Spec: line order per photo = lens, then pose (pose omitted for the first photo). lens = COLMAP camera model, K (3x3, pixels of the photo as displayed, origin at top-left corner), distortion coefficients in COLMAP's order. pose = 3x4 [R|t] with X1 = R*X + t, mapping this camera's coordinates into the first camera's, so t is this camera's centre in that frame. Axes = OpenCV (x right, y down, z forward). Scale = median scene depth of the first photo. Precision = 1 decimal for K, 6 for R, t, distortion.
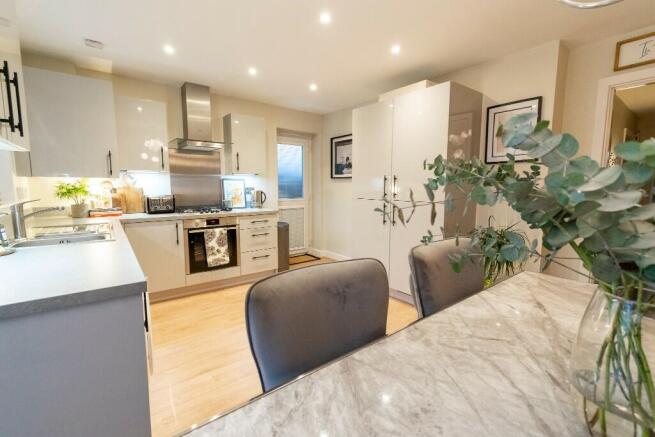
lens RADIAL K [[287.0, 0, 326.9], [0, 287.0, 217.6], [0, 0, 1]] dist [0.002693, -0.000456]
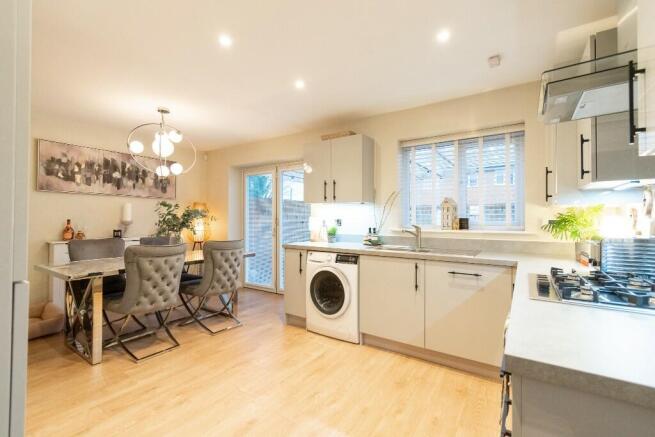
lens RADIAL K [[287.0, 0, 329.0], [0, 287.0, 217.1], [0, 0, 1]] dist [0.002693, -0.000456]
pose [[-0.947249, -0.007533, -0.320409, -0.019335], [-0.040599, 0.994490, 0.096646, -0.132320], [0.317916, 0.104556, -0.942336, 1.278572]]
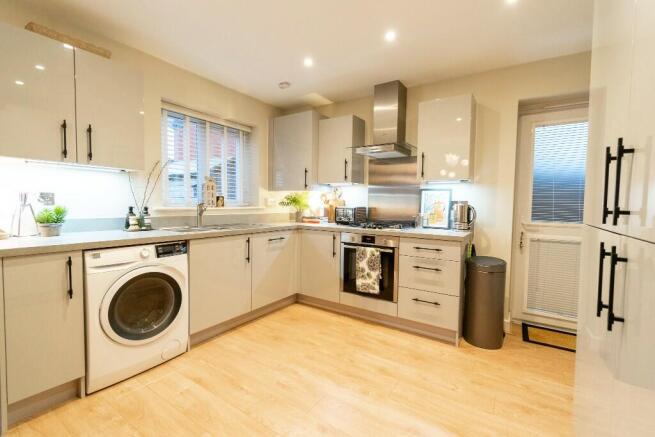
lens RADIAL K [[287.0, 0, 328.6], [0, 287.0, 217.9], [0, 0, 1]] dist [0.002693, -0.000456]
pose [[0.324441, 0.050940, -0.944533, 0.356677], [-0.119230, 0.992787, 0.012588, -0.043676], [0.938361, 0.108533, 0.328175, 0.607687]]
